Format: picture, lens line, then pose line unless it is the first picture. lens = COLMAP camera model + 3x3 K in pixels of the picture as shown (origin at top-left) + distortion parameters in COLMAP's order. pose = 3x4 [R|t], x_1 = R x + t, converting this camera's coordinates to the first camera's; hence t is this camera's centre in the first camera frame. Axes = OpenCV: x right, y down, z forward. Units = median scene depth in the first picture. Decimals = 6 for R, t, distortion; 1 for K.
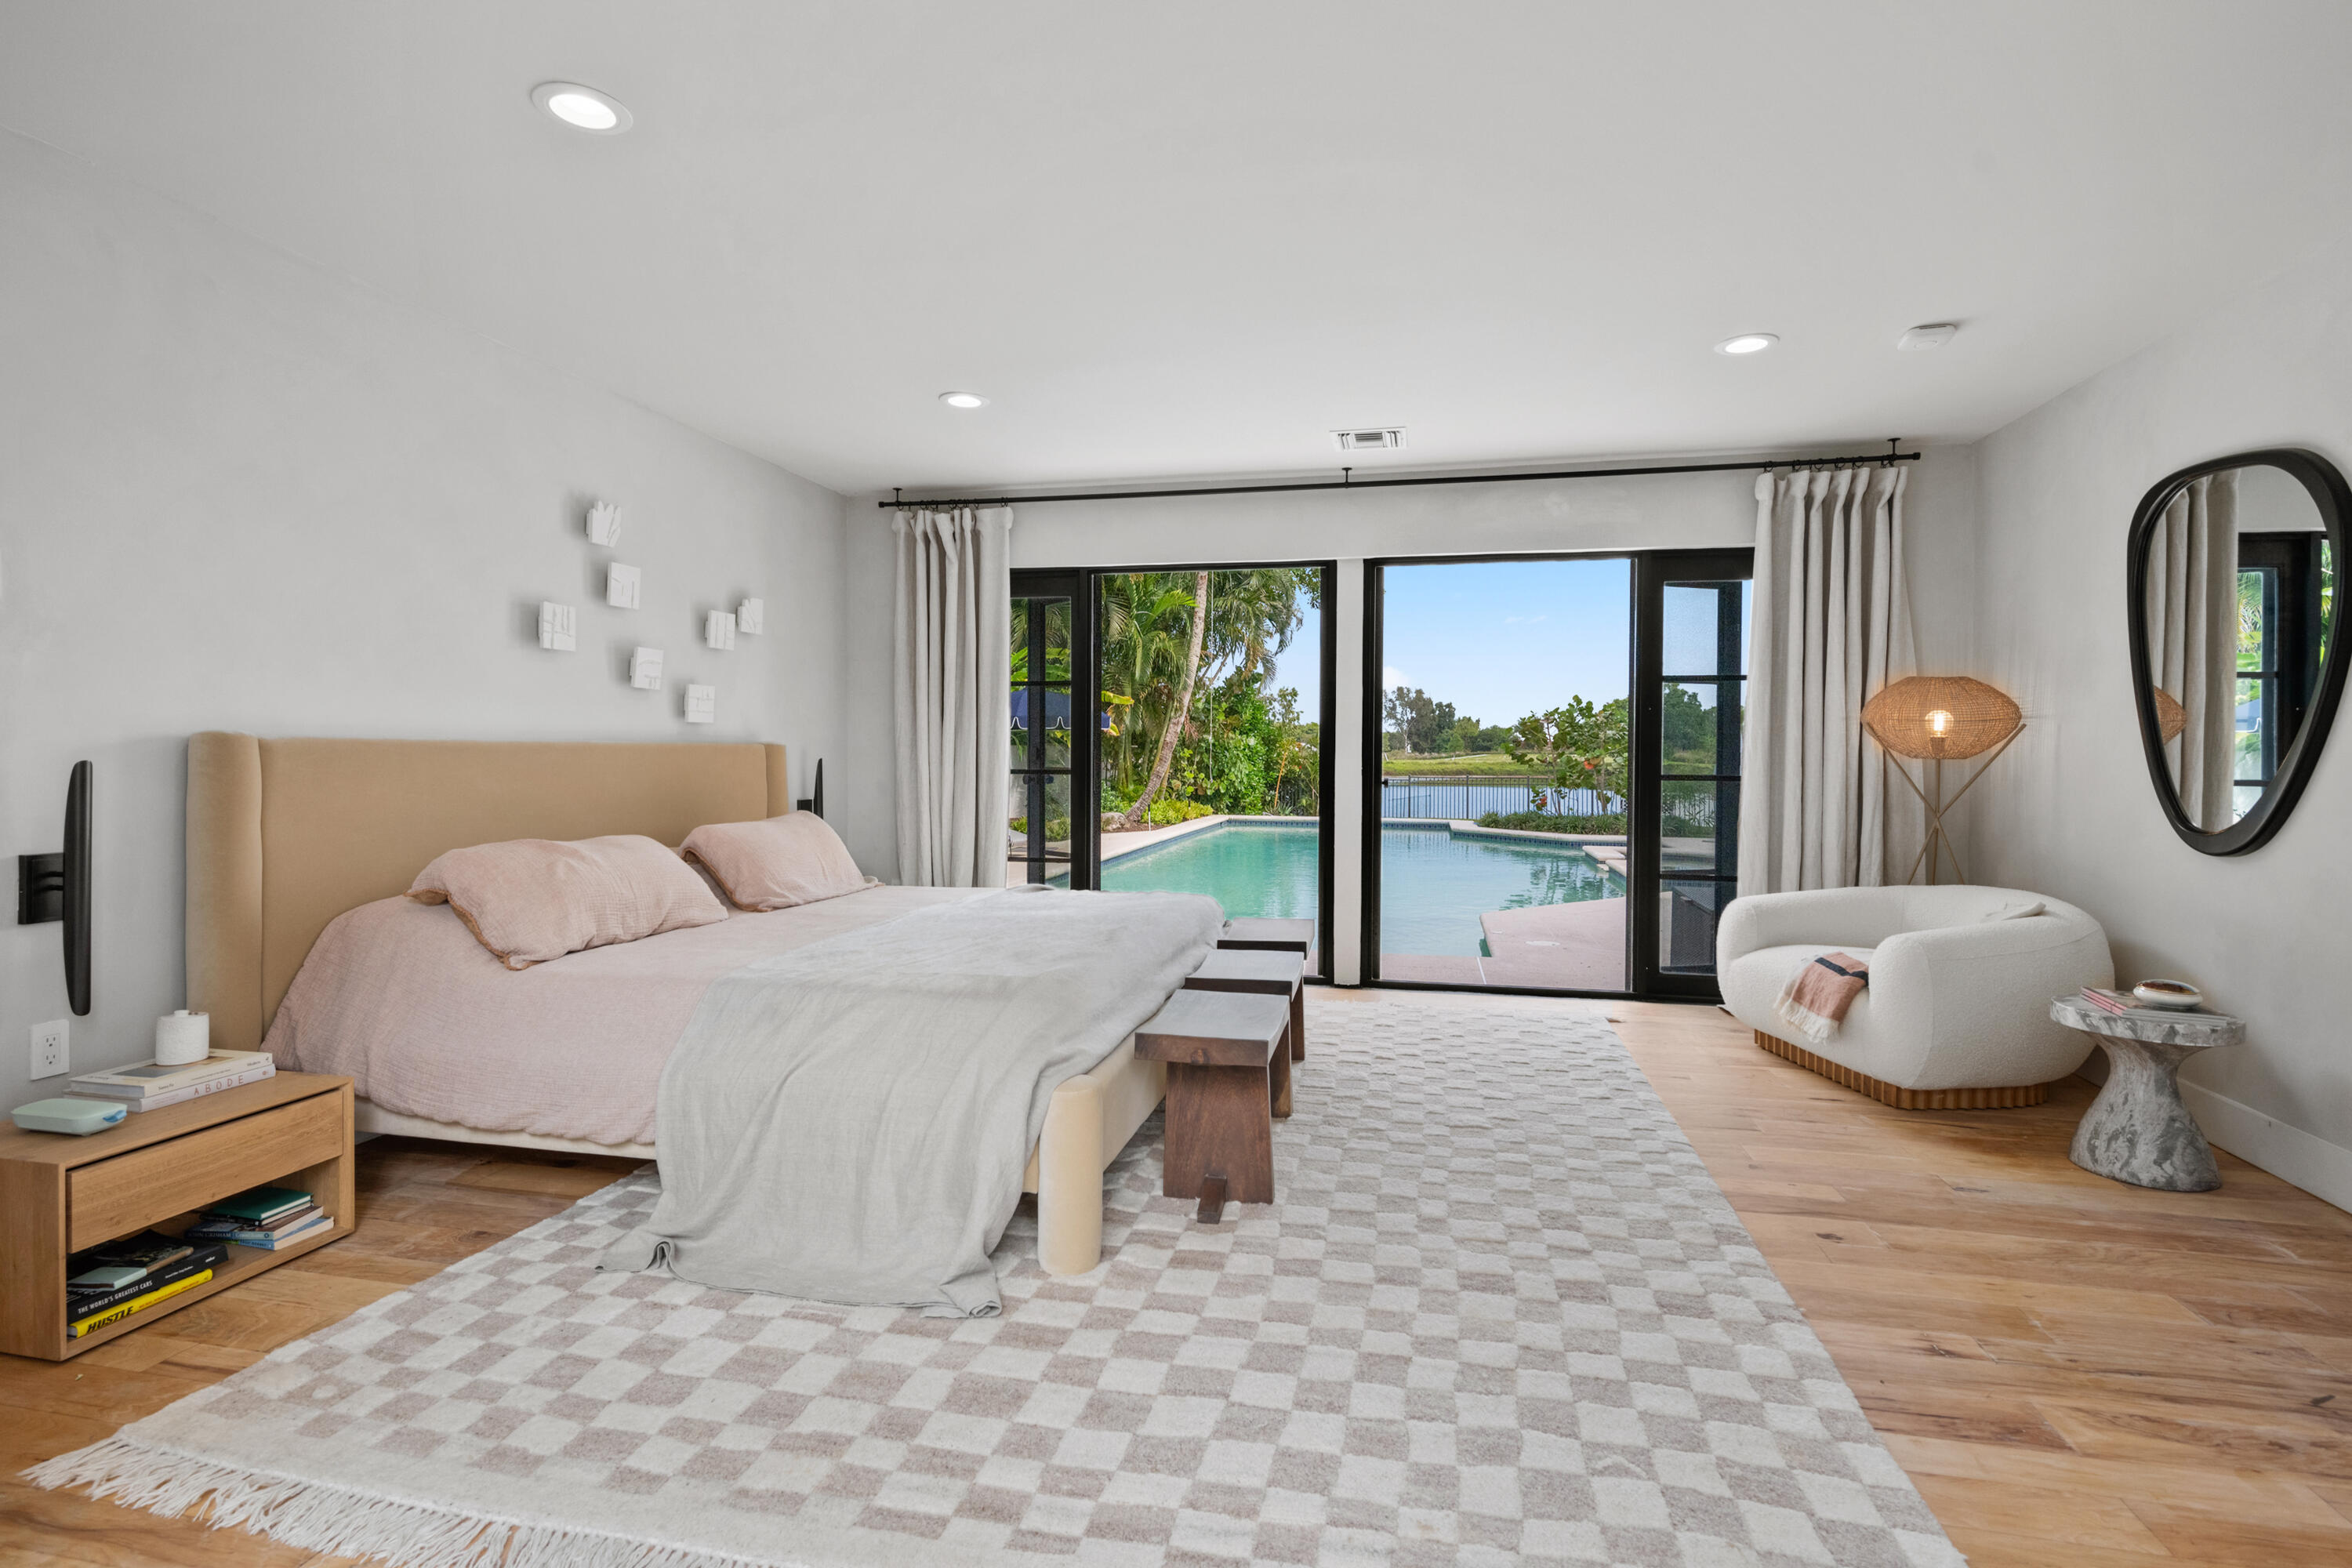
lens RADIAL K [[1104.8, 0, 1180.1], [0, 1104.8, 769.2], [0, 0, 1]] dist [0.001392, -0.000492]
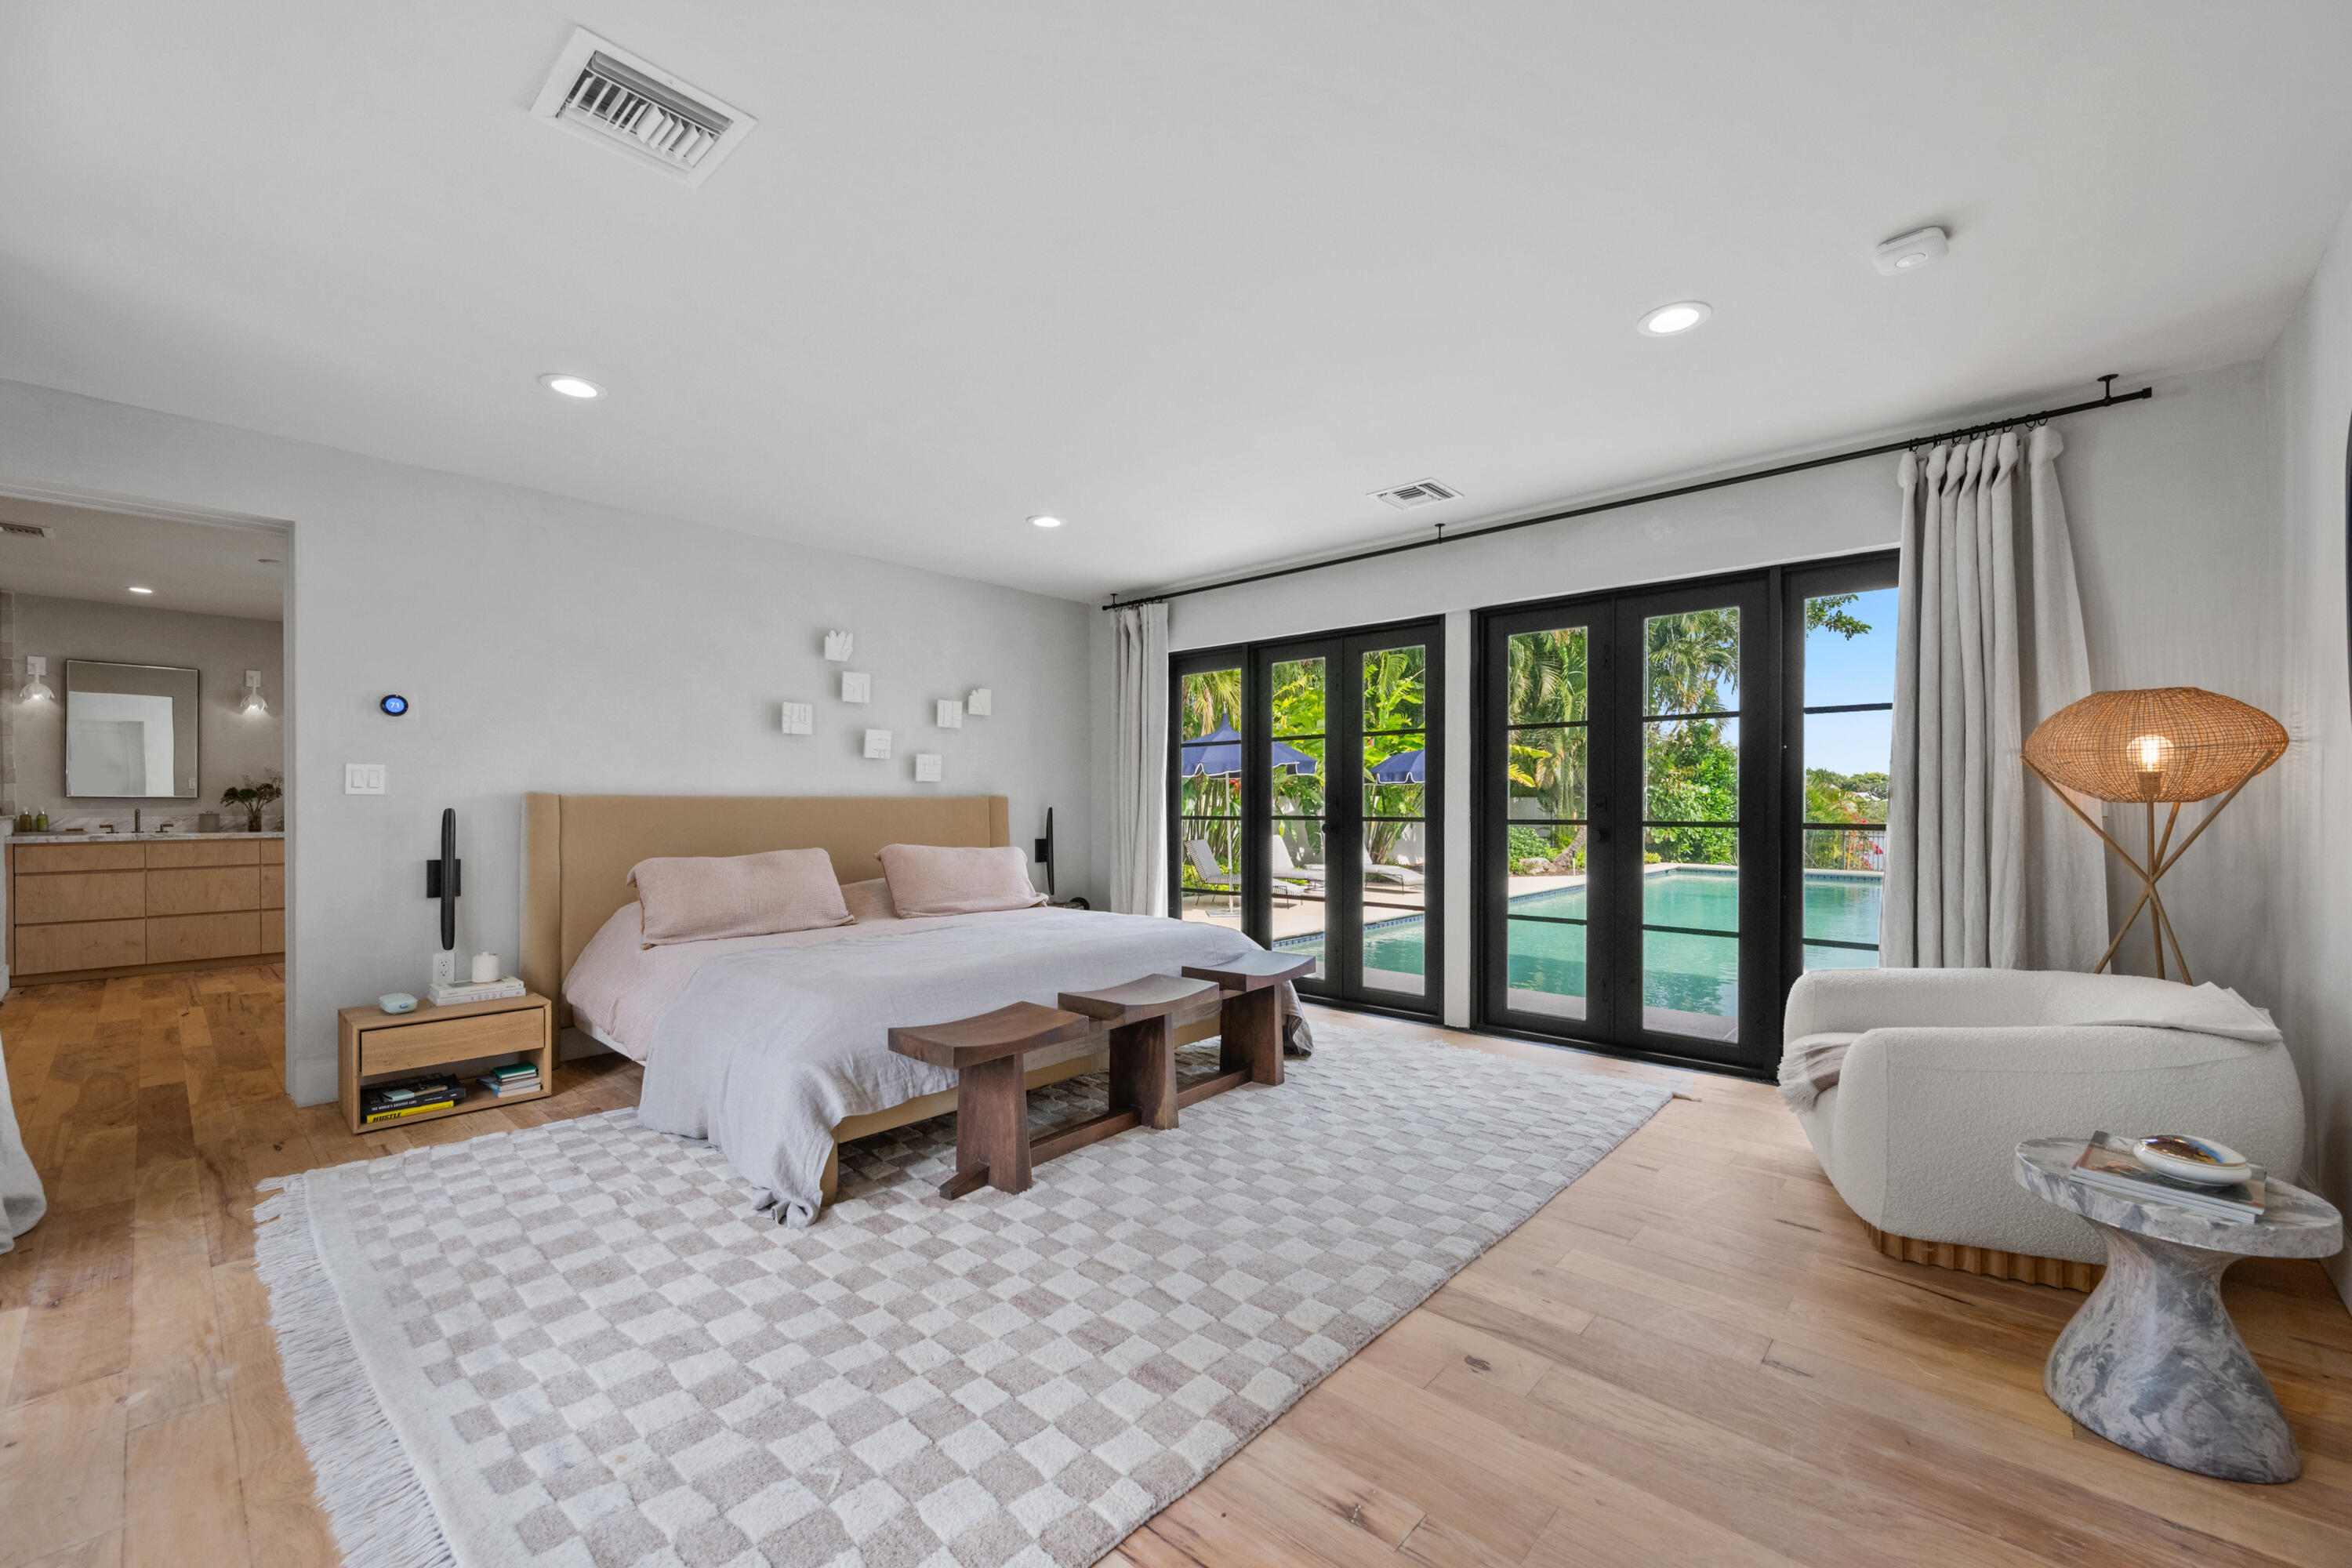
lens RADIAL K [[925.0, 0, 1171.4], [0, 925.0, 806.7], [0, 0, 1]] dist [-0.005355, 0.001012]
pose [[0.868704, -0.004111, -0.495314, 0.663236], [-0.002239, 0.999923, -0.012226, 0.004359], [0.495326, 0.011730, 0.868628, 0.239077]]
